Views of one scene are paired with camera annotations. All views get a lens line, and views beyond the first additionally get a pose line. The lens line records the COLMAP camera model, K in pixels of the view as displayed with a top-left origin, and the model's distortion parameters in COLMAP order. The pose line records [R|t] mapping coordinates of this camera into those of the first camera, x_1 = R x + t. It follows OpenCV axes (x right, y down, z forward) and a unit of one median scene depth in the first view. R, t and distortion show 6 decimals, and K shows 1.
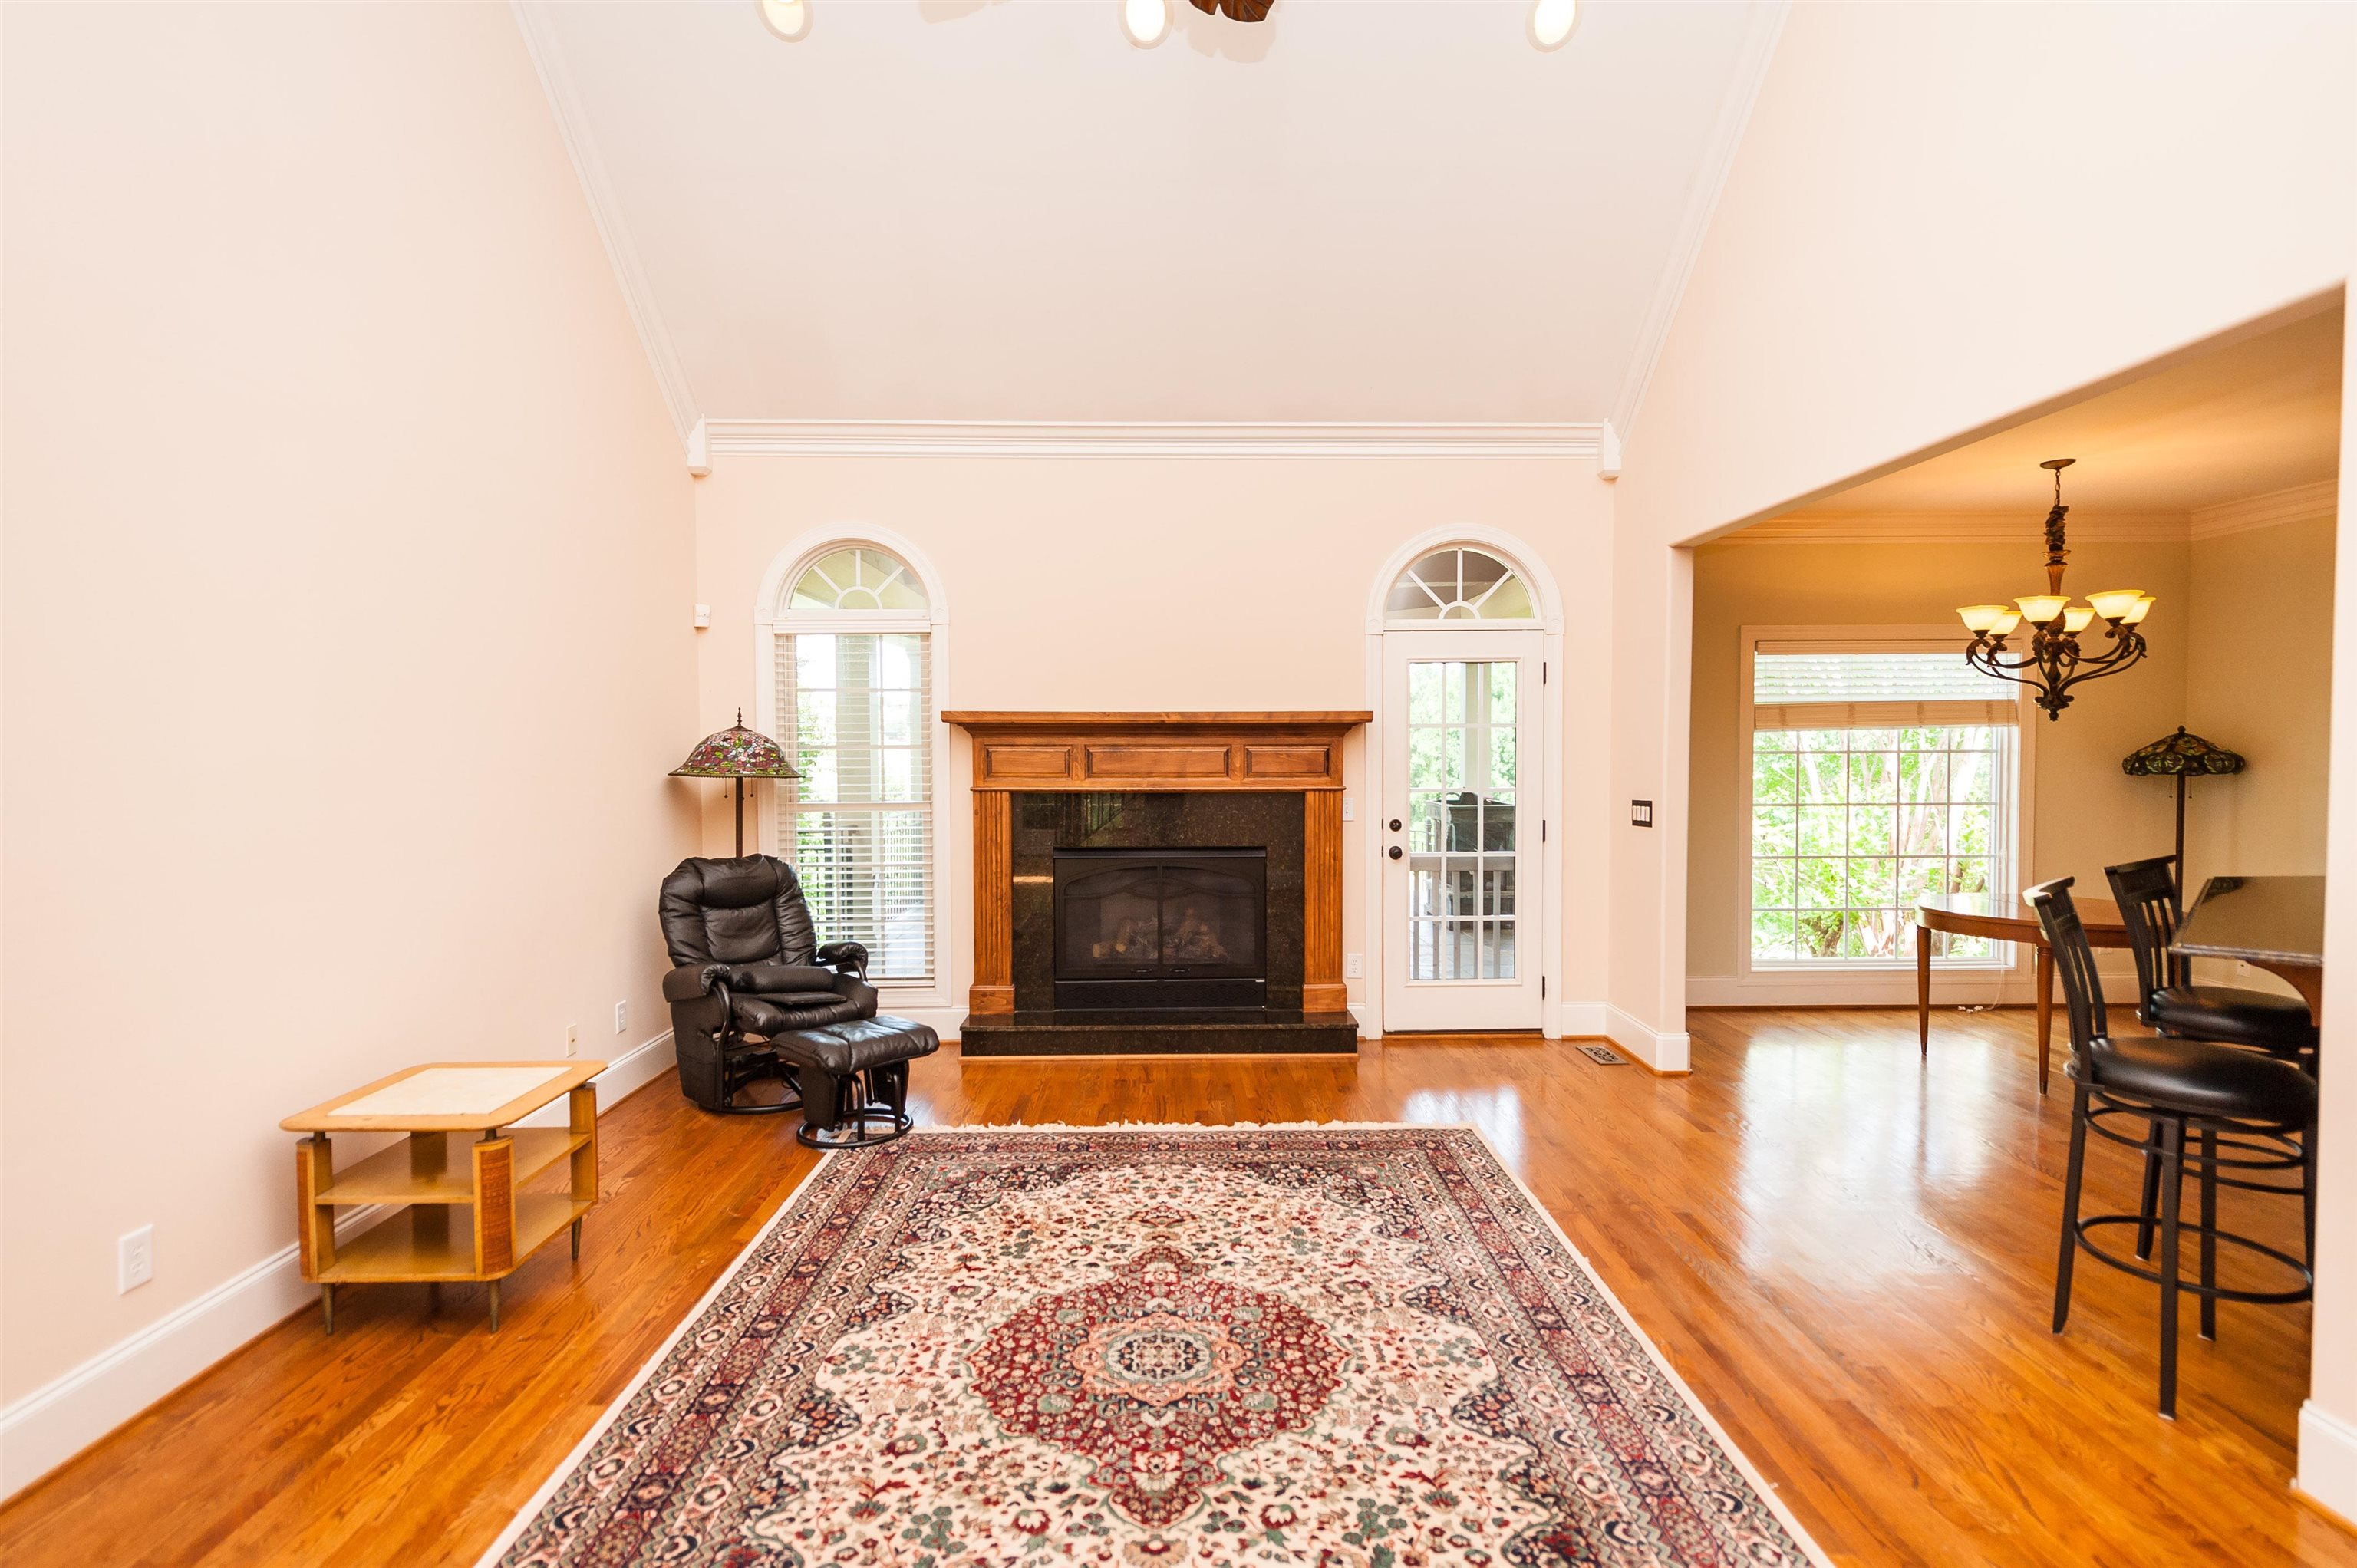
lens RADIAL K [[1124.7, 0, 1183.3], [0, 1124.7, 787.0], [0, 0, 1]] dist [0.003020, -0.000012]
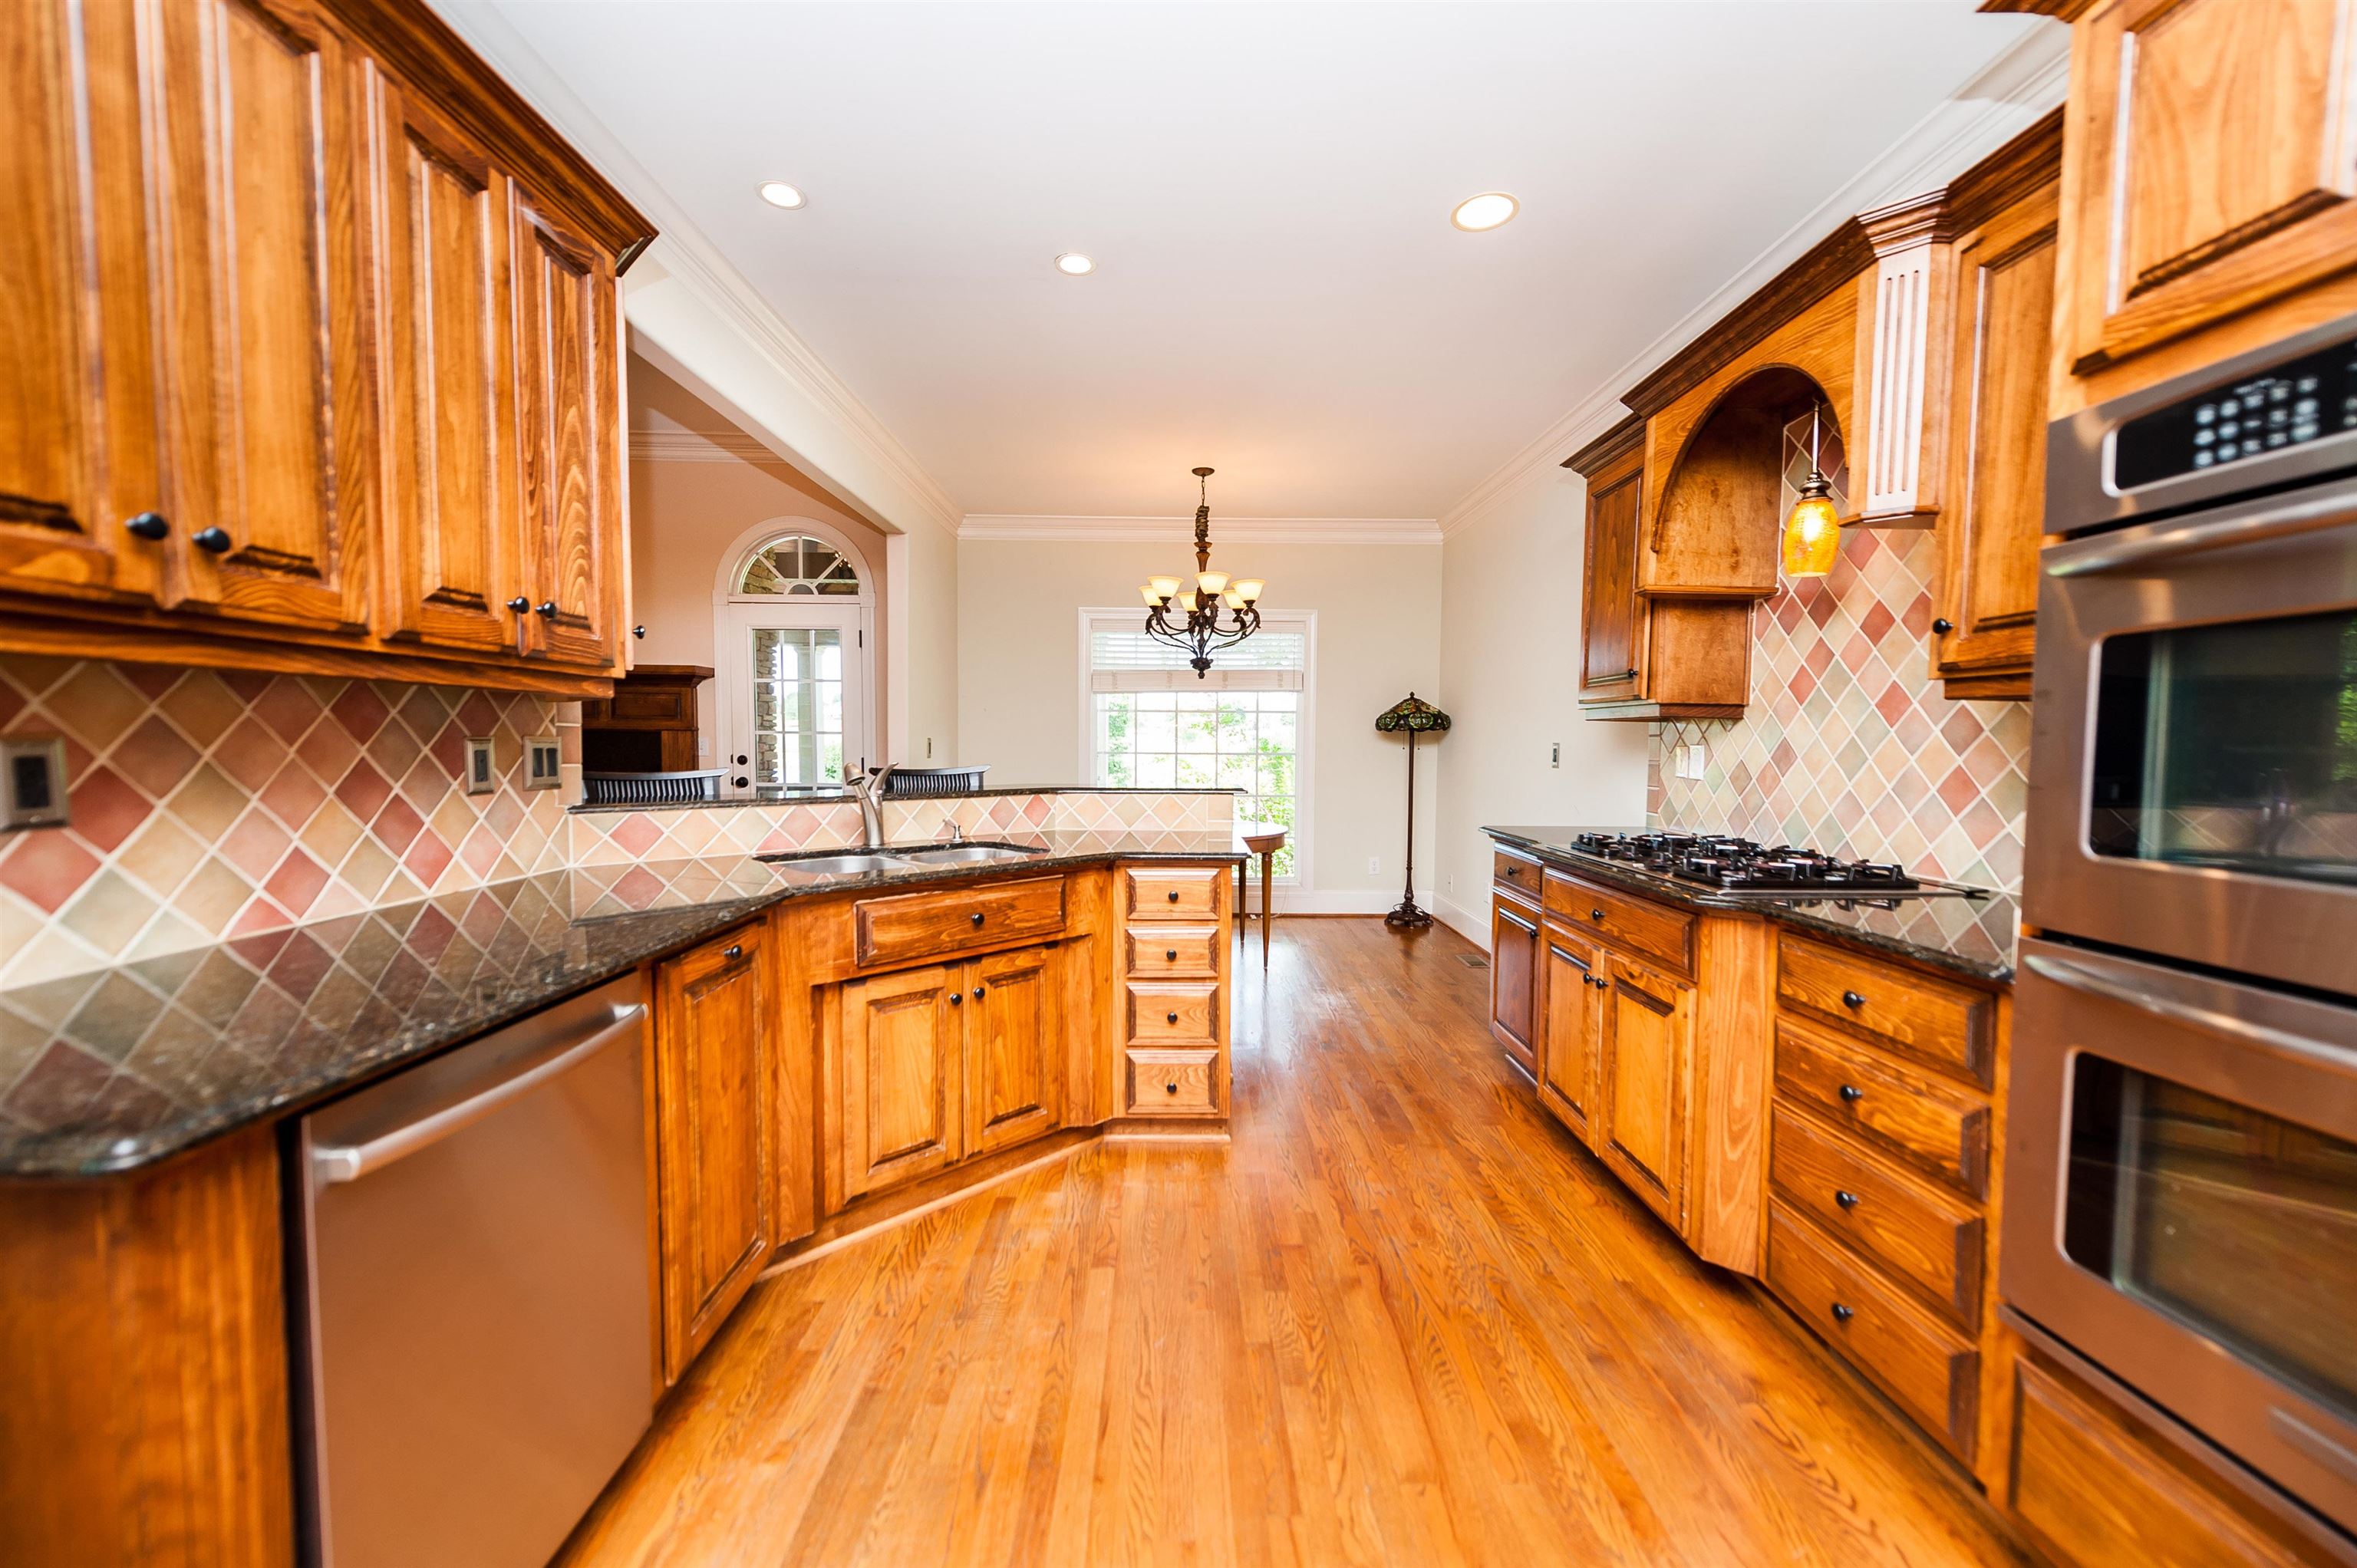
lens RADIAL K [[926.2, 0, 1185.1], [0, 926.2, 788.4], [0, 0, 1]] dist [0.004332, -0.000487]
pose [[0.999892, 0.014170, -0.003896, 1.092224], [-0.014099, 0.999746, 0.017602, 0.064659], [0.004145, -0.017545, 0.999837, -0.040682]]
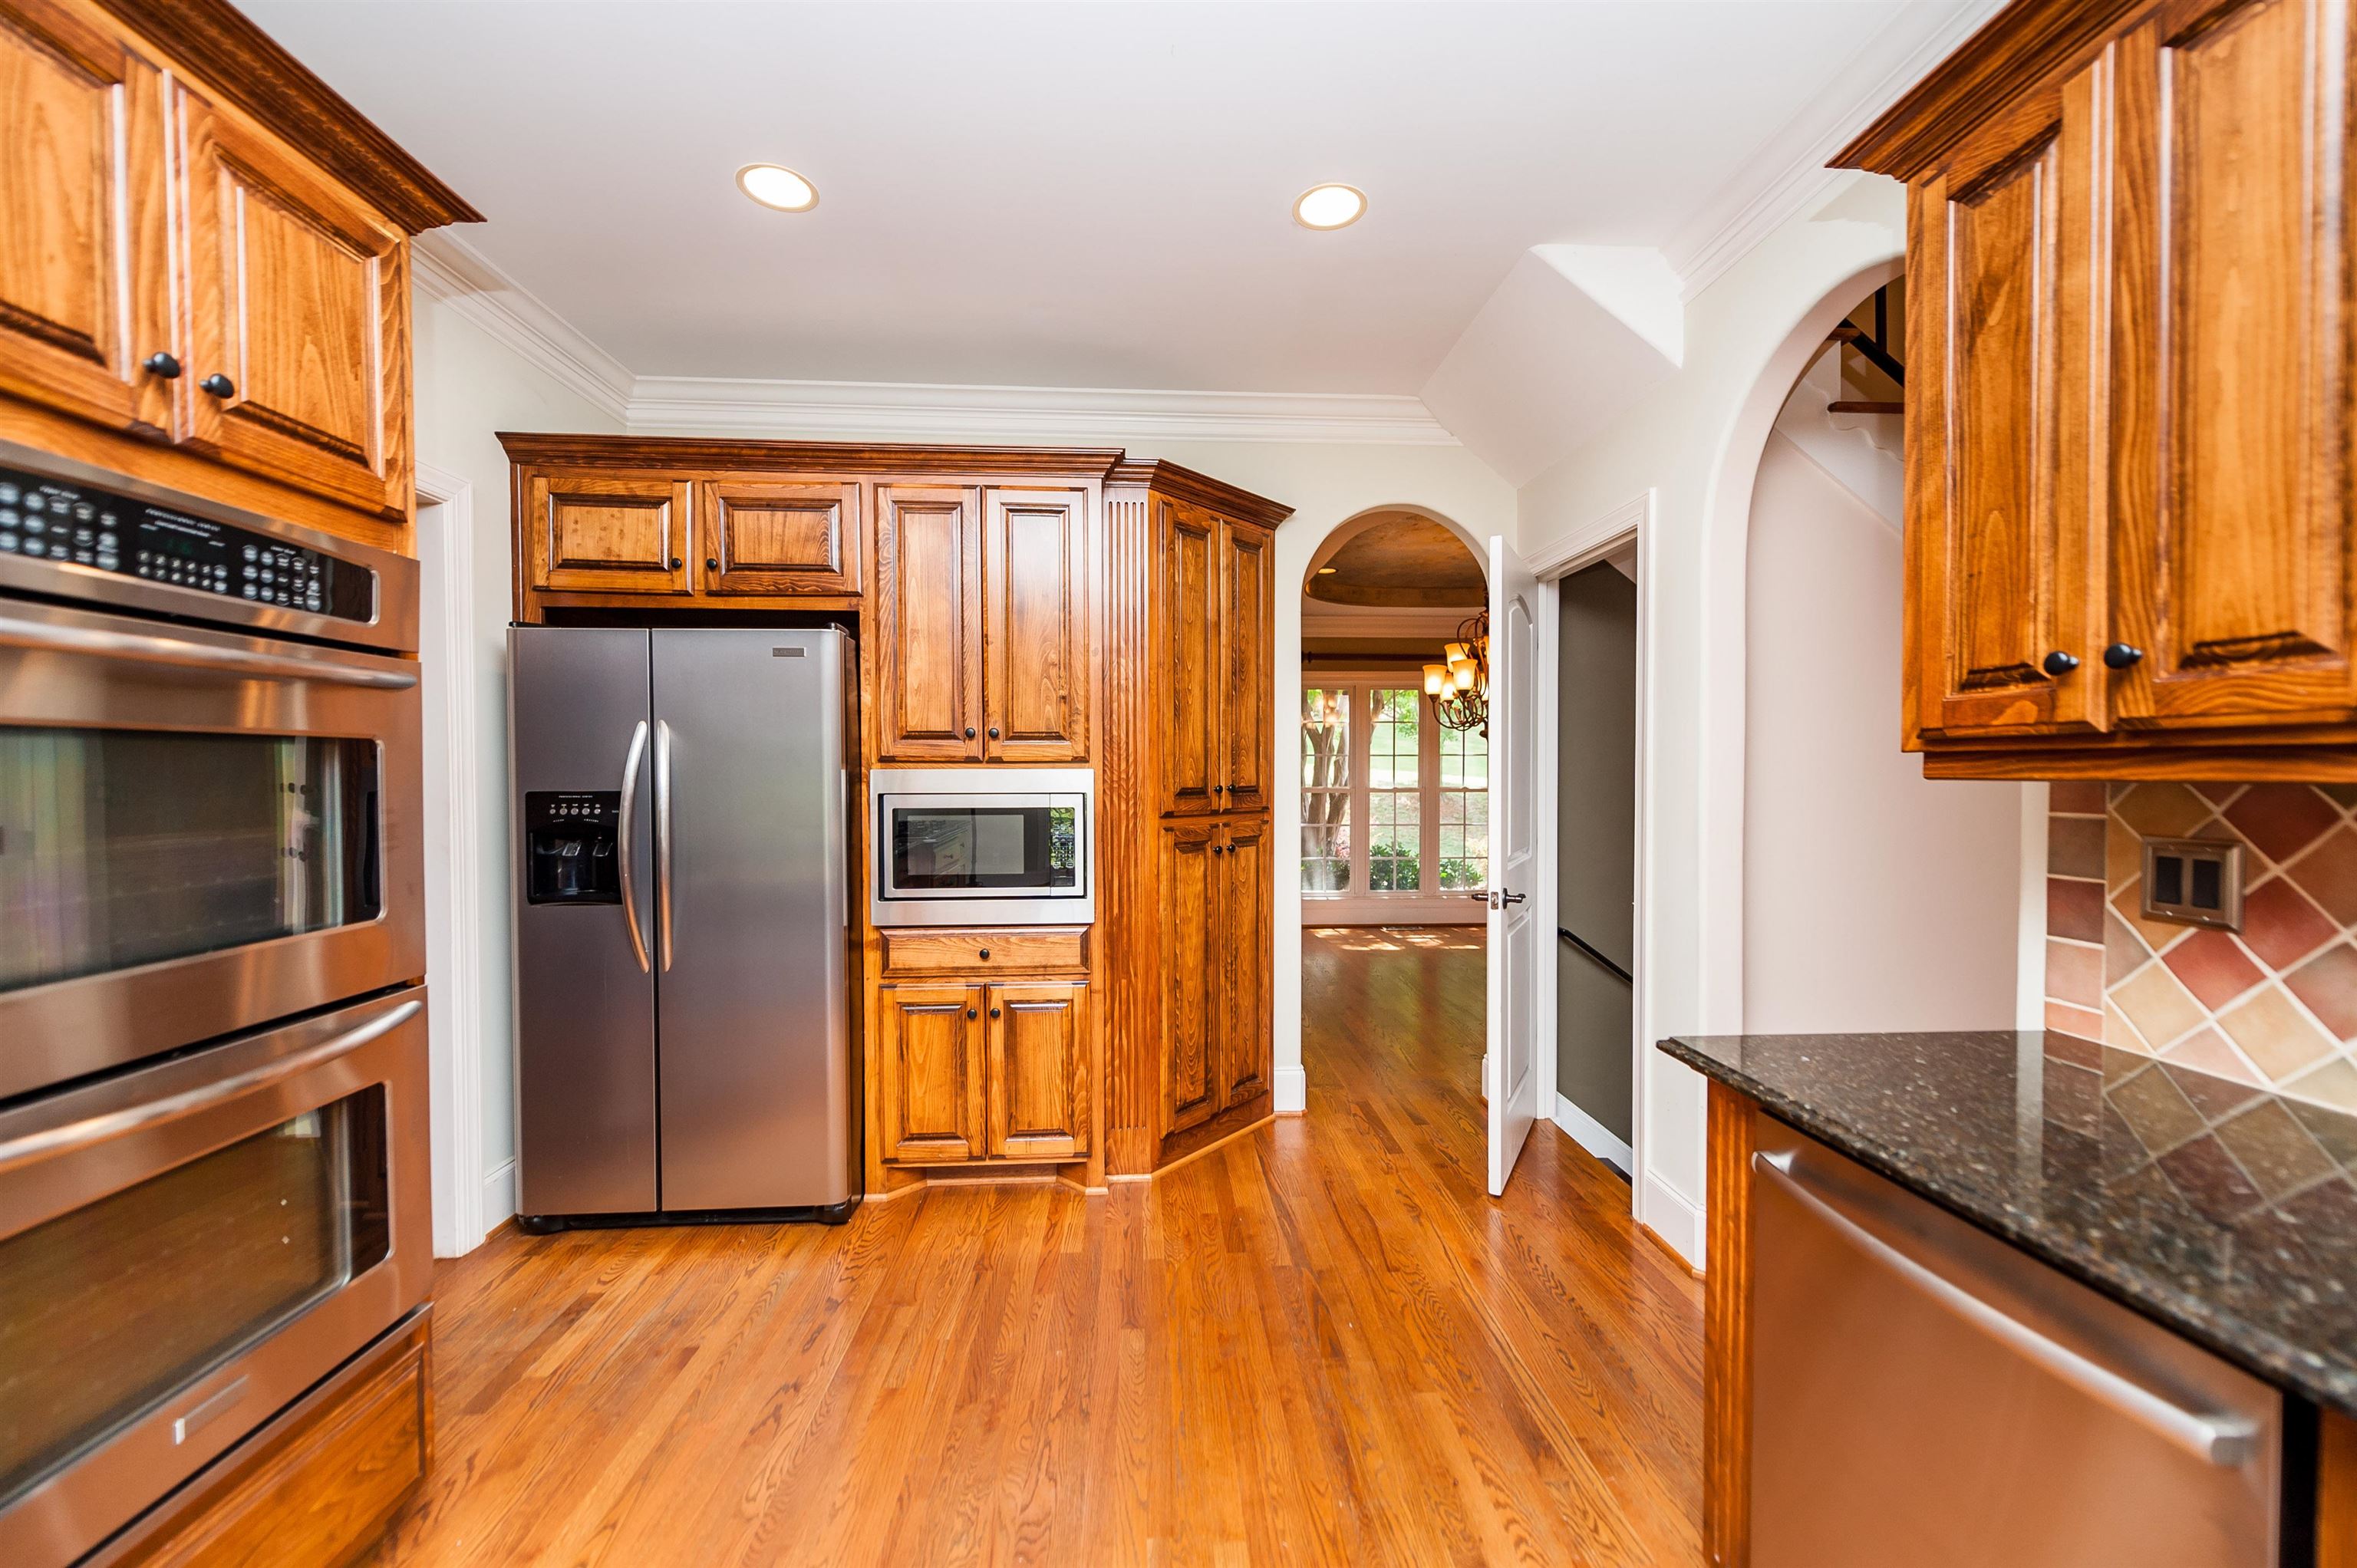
lens RADIAL K [[926.2, 0, 1185.1], [0, 926.2, 788.4], [0, 0, 1]] dist [0.004332, -0.000487]
pose [[-0.999284, 0.006197, -0.037326, 1.083333], [0.004263, 0.998655, 0.051677, 0.017695], [0.037596, 0.051481, -0.997966, 0.567912]]
